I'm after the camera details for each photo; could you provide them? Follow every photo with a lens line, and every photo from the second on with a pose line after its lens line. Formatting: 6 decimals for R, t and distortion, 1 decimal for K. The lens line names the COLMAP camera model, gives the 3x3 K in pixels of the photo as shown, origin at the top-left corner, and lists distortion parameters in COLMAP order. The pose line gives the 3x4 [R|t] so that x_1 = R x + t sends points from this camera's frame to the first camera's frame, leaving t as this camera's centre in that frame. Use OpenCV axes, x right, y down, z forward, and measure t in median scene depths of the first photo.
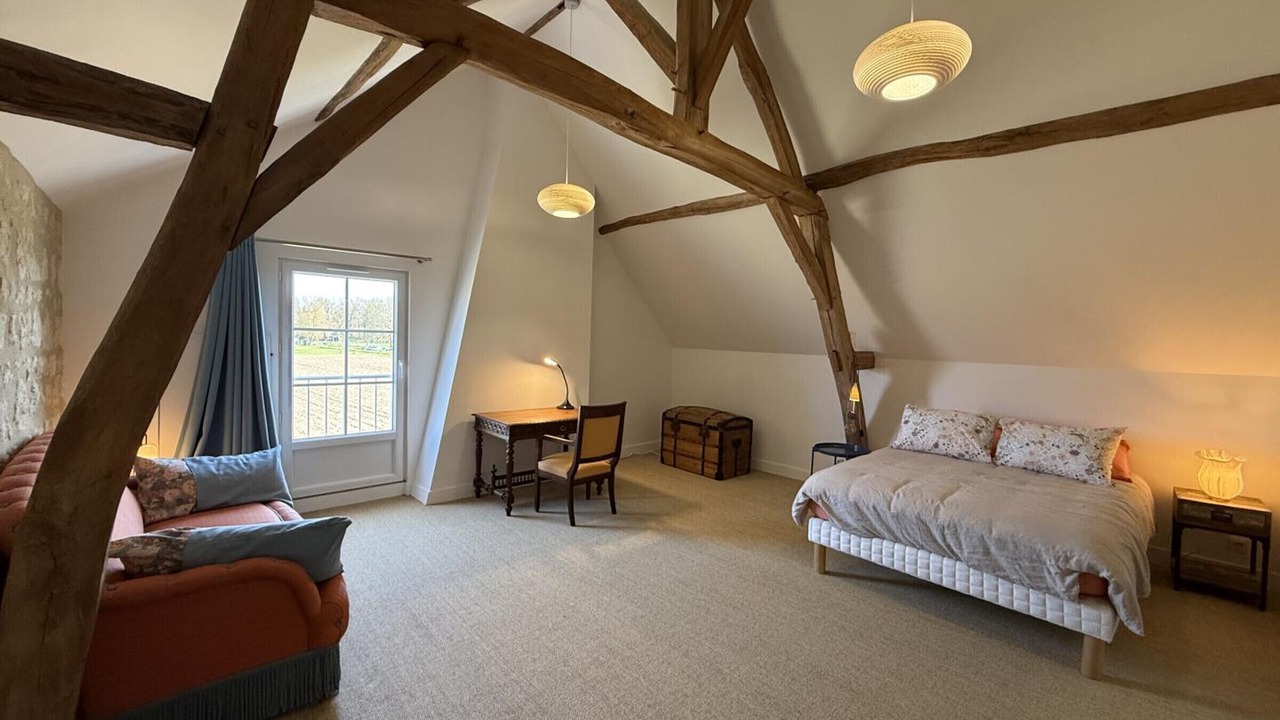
lens RADIAL K [[506.1, 0, 635.7], [0, 506.1, 358.7], [0, 0, 1]] dist [0.000093, -0.000037]
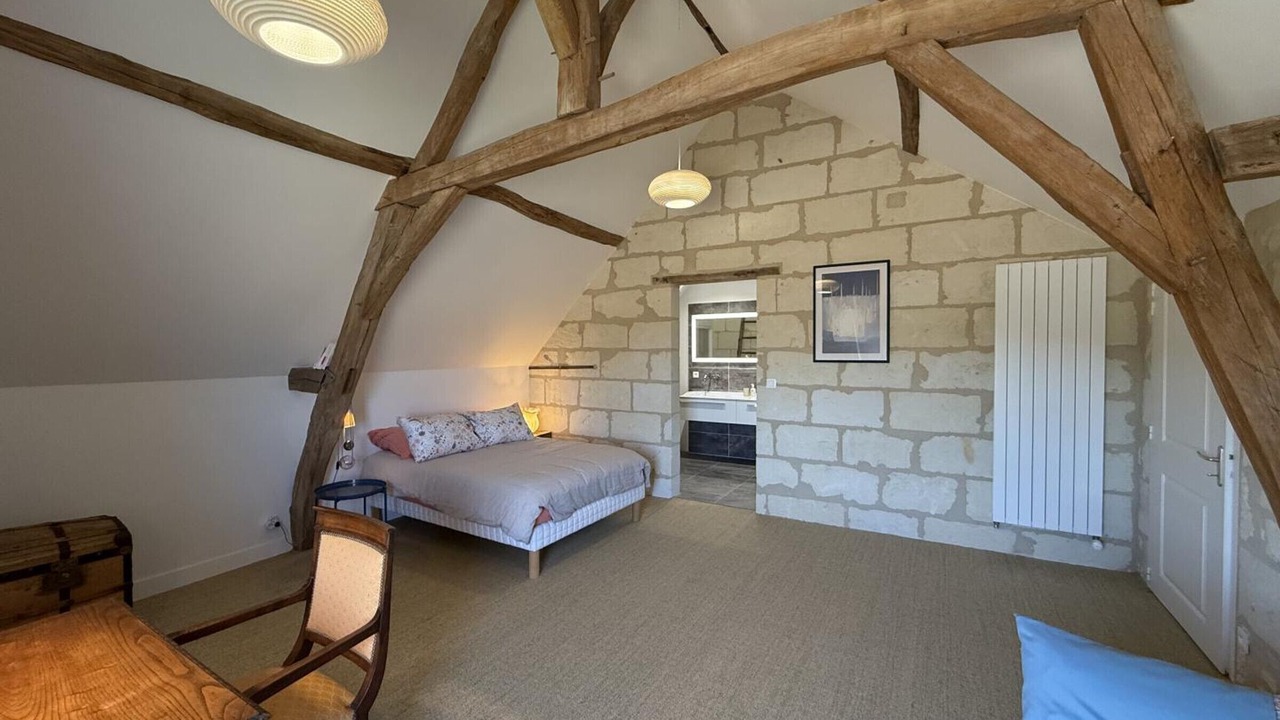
lens RADIAL K [[506.1, 0, 635.7], [0, 506.1, 358.7], [0, 0, 1]] dist [0.000093, -0.000037]
pose [[-0.318656, -0.041352, 0.946968, -0.594623], [0.024301, 0.998363, 0.051773, -0.069935], [-0.947559, 0.039510, -0.317130, 0.990051]]
